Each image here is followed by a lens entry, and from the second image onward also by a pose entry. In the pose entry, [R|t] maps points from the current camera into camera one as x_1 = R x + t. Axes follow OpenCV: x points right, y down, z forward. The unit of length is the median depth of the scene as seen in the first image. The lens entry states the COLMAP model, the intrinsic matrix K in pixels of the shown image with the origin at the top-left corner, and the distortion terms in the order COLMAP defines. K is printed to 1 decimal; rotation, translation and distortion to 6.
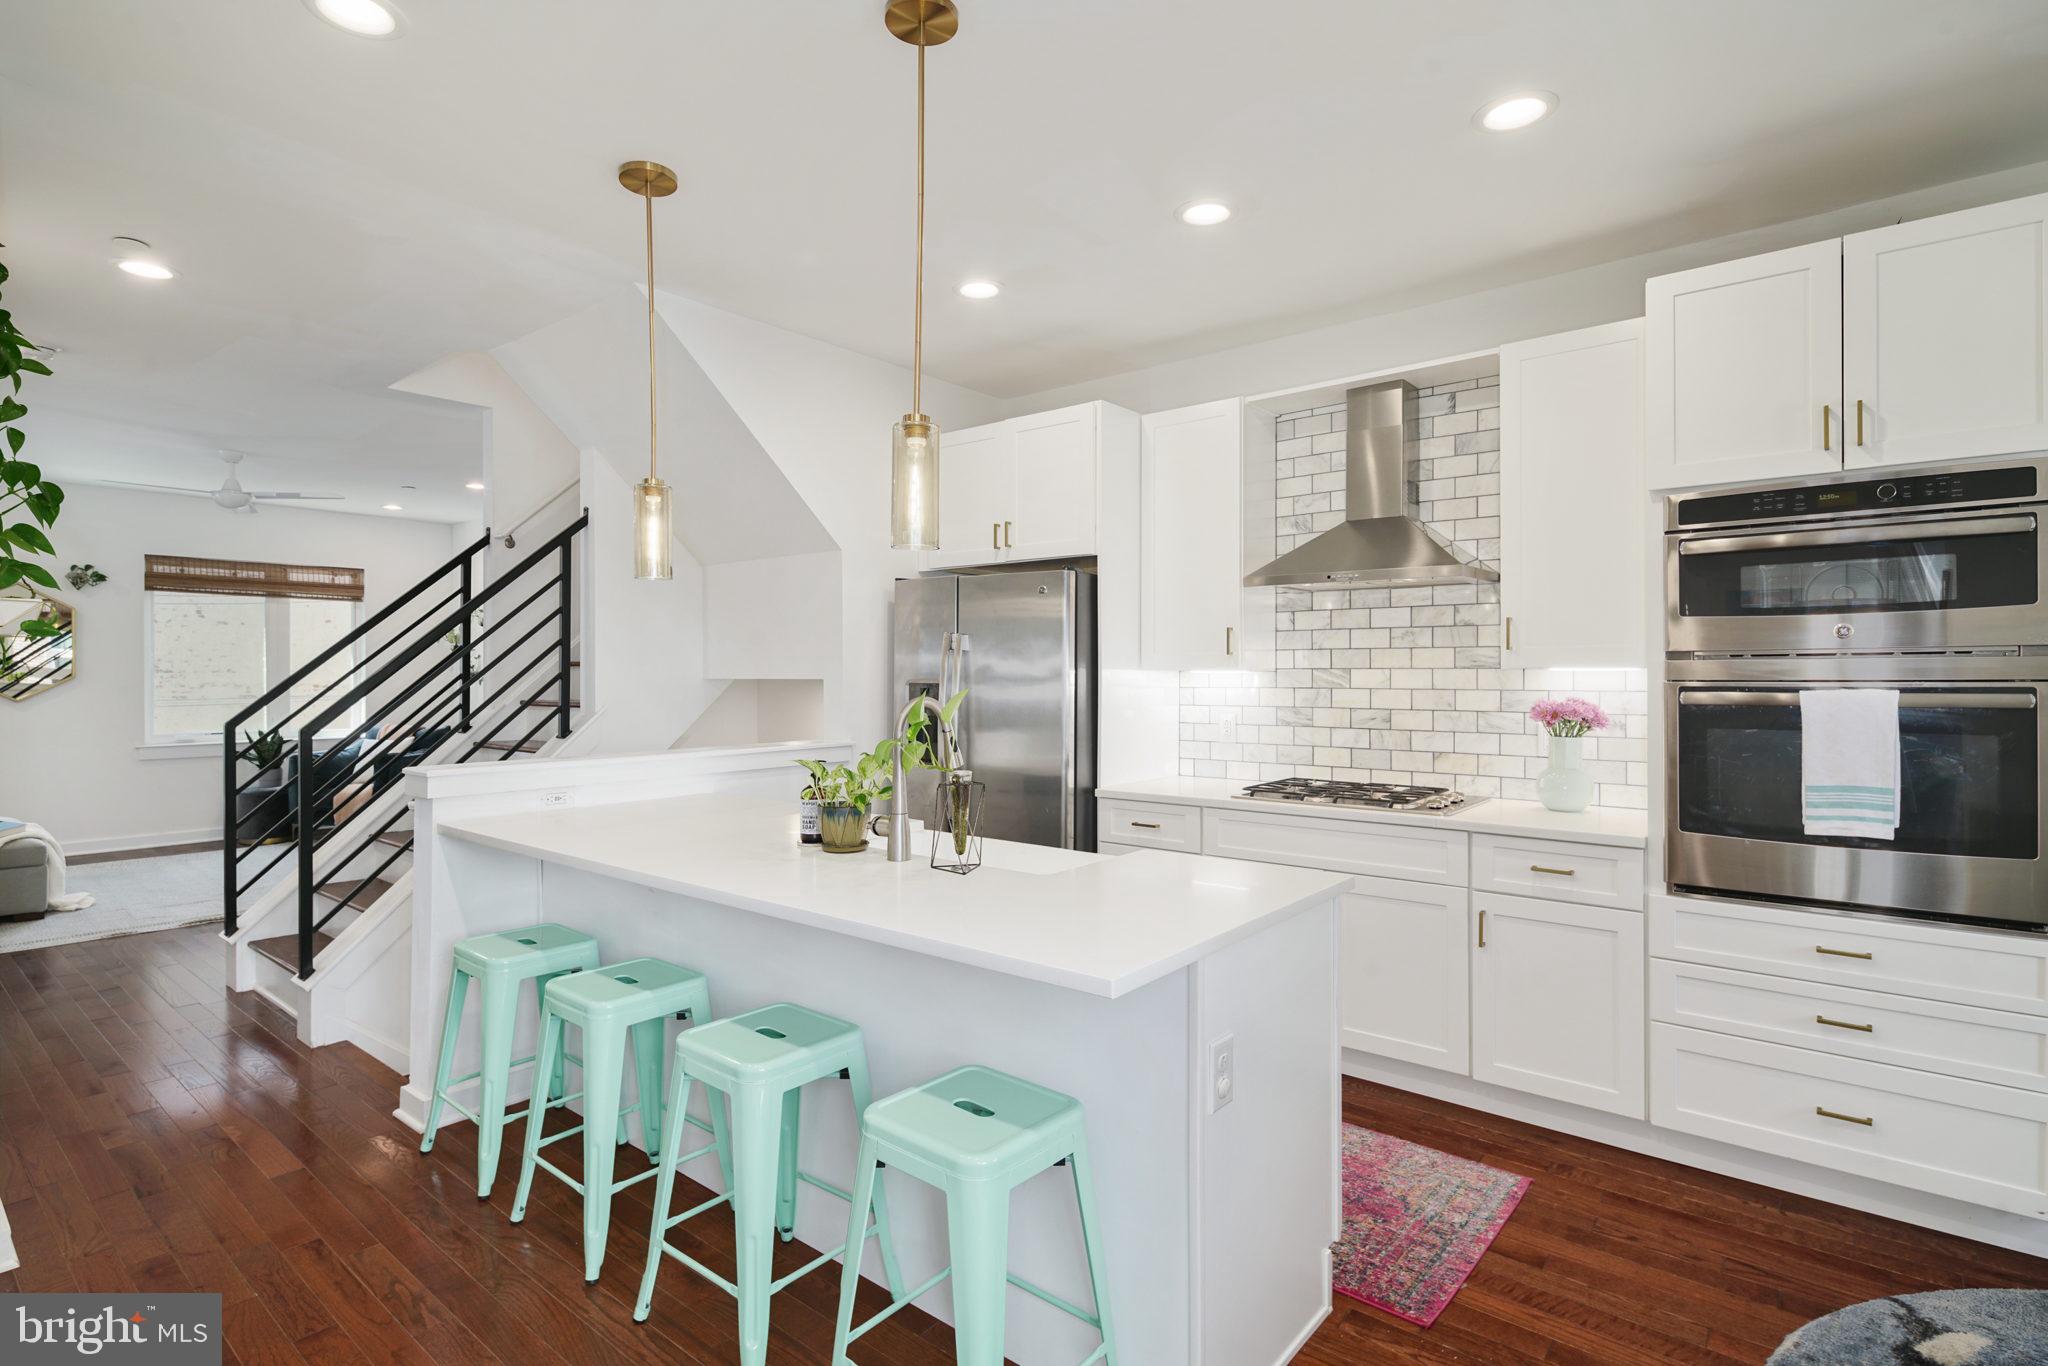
lens RADIAL K [[1019.3, 0, 1032.3], [0, 1019.3, 671.4], [0, 0, 1]] dist [0.003607, -0.005668]
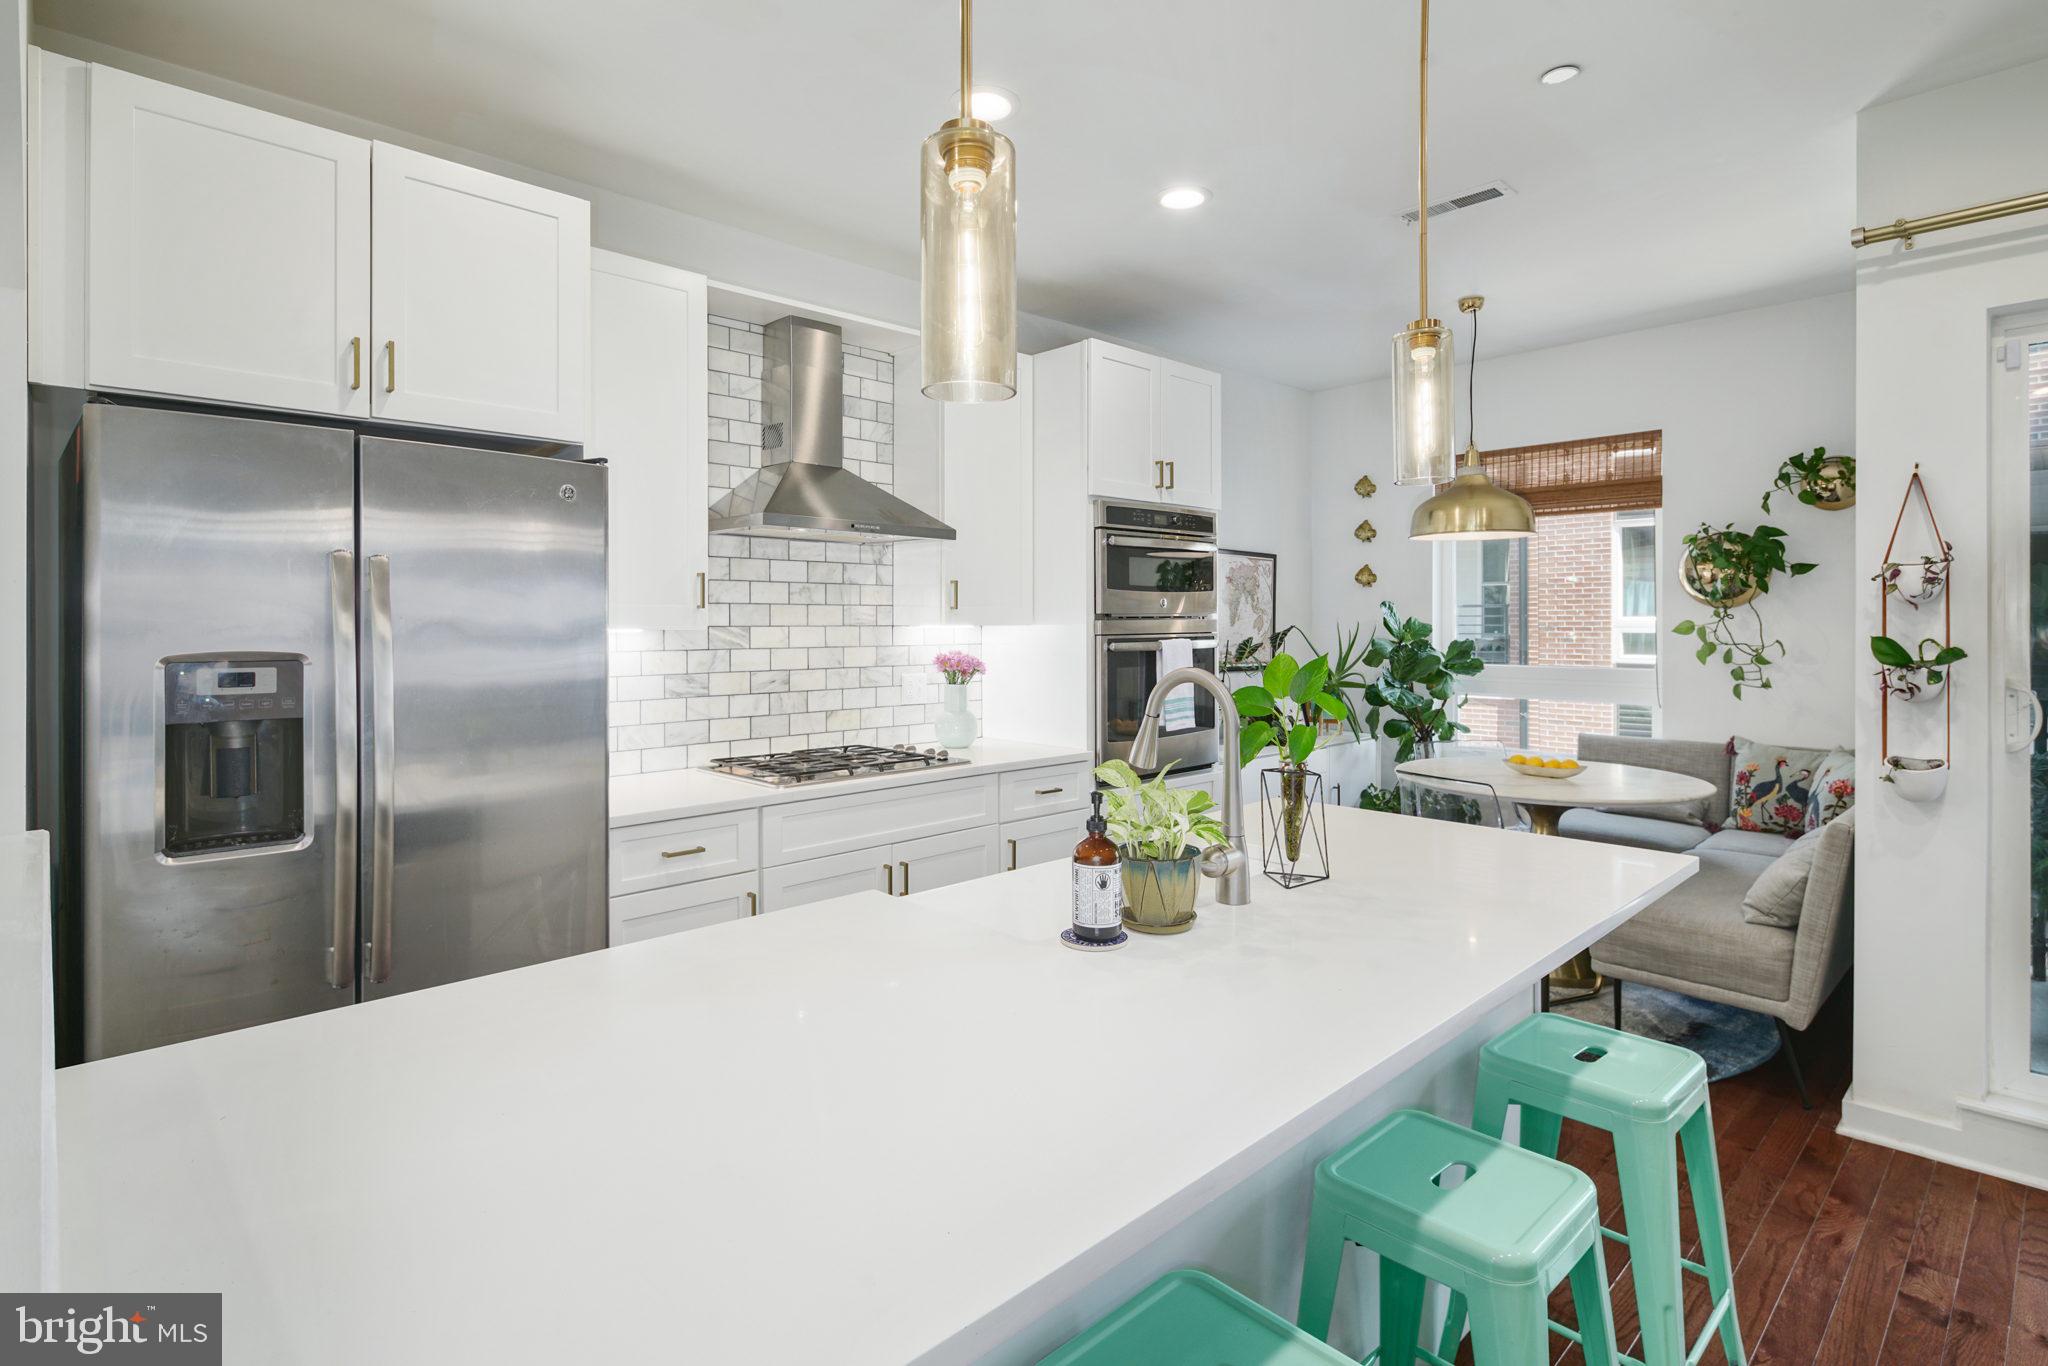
lens RADIAL K [[1019.3, 0, 1026.3], [0, 1019.3, 628.6], [0, 0, 1]] dist [0.003607, -0.005668]
pose [[0.122982, -0.003943, 0.992401, -0.545727], [0.001771, 0.999991, 0.003754, -0.003640], [-0.992407, 0.001295, 0.122988, 0.673663]]
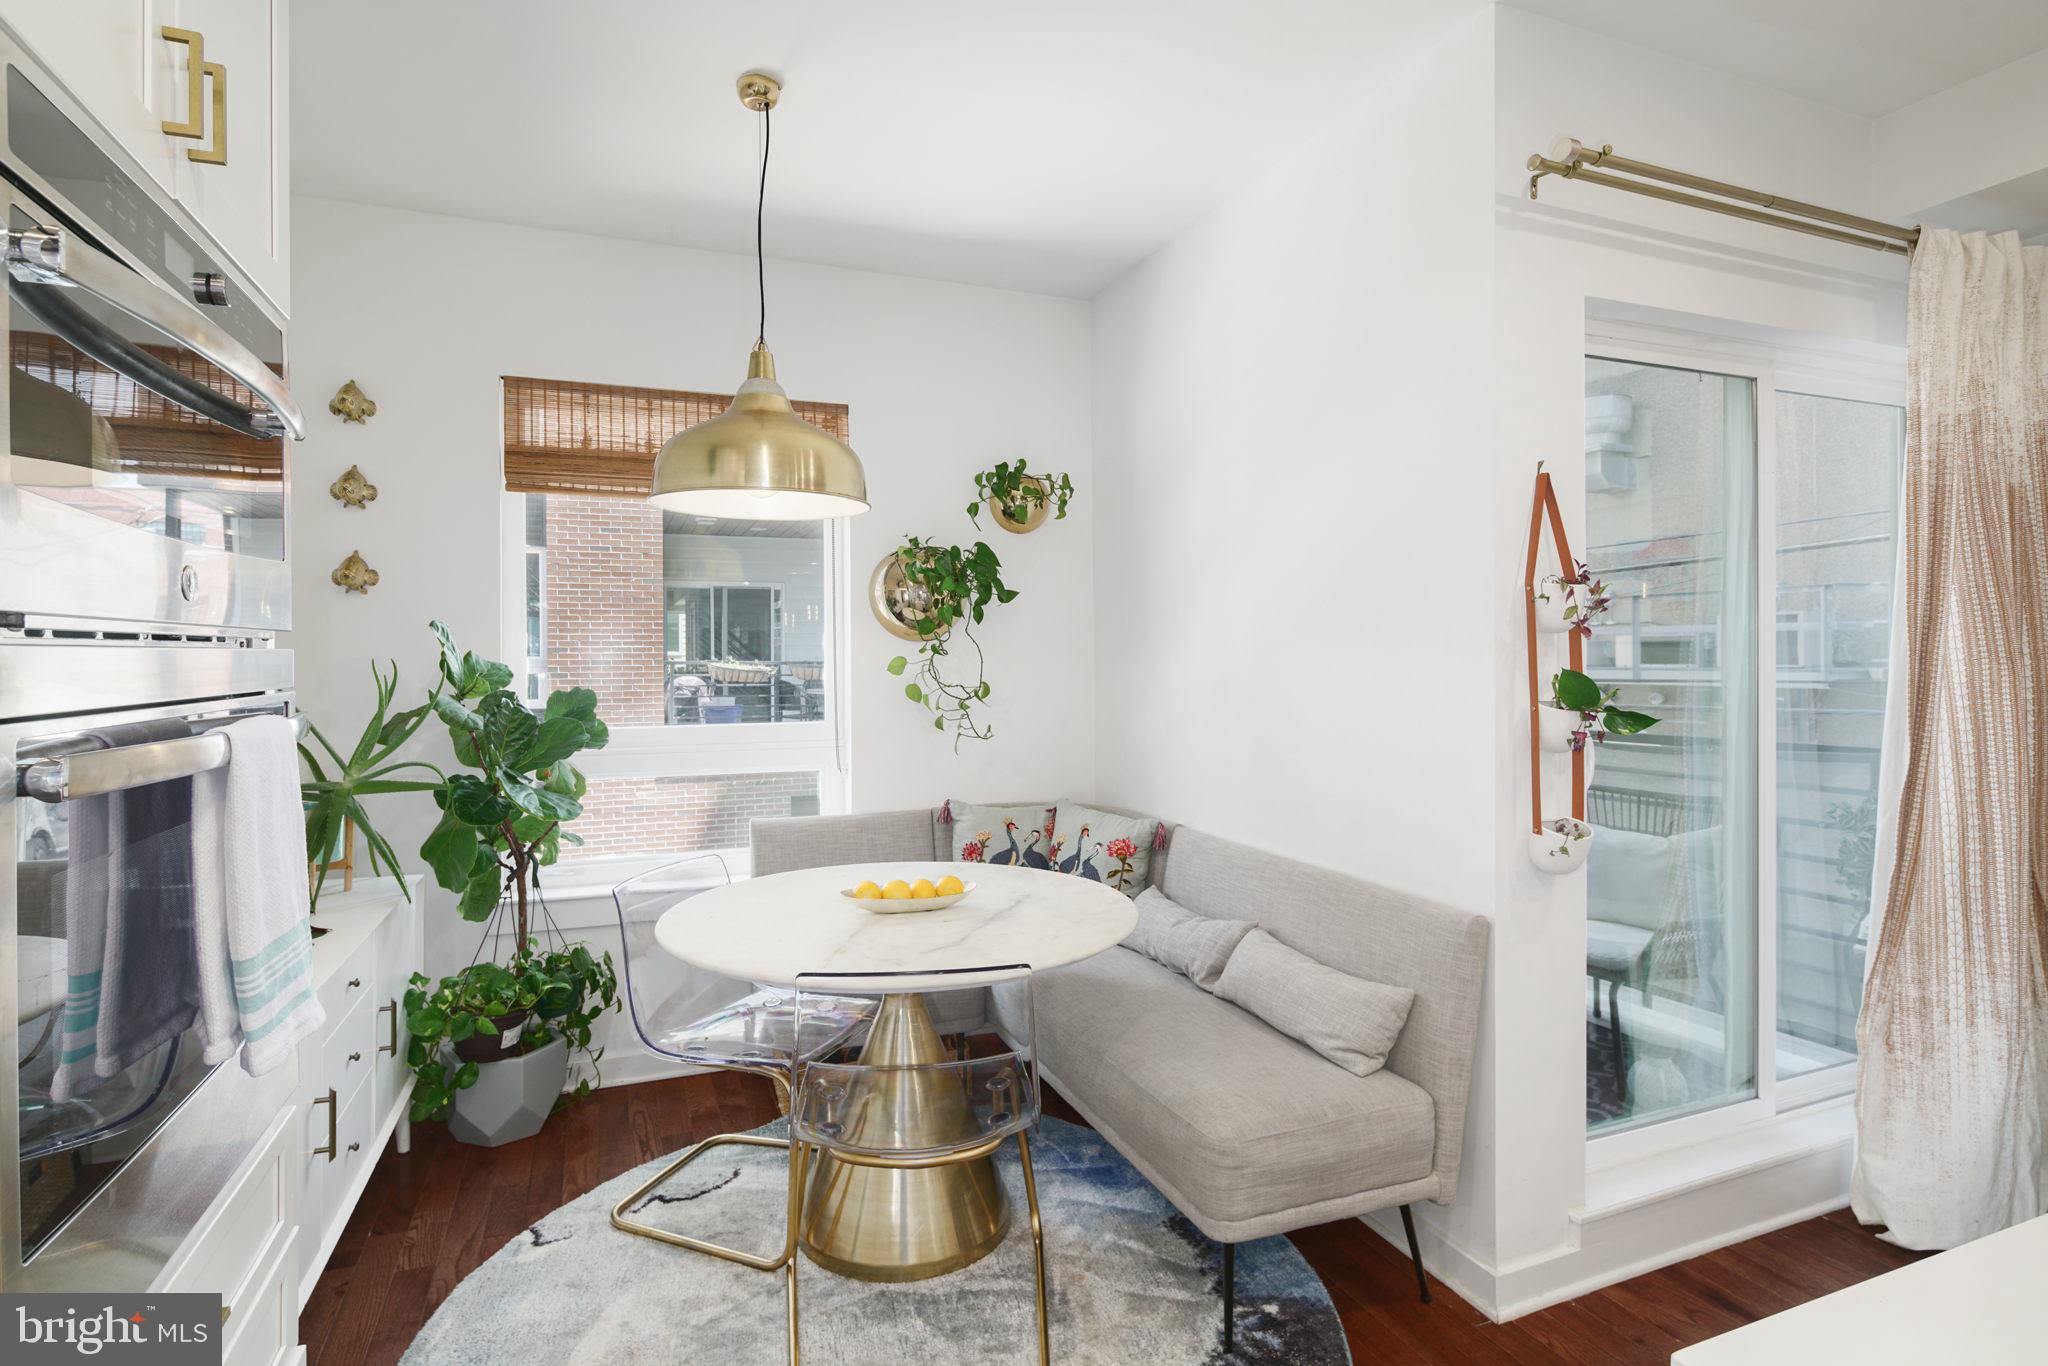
lens RADIAL K [[1019.3, 0, 1037.4], [0, 1019.3, 651.0], [0, 0, 1]] dist [0.003607, -0.005668]
pose [[-0.874610, 0.008216, 0.484757, 0.180572], [0.007617, 0.999966, -0.003205, -0.008282], [-0.484767, 0.000889, -0.874643, 0.798041]]
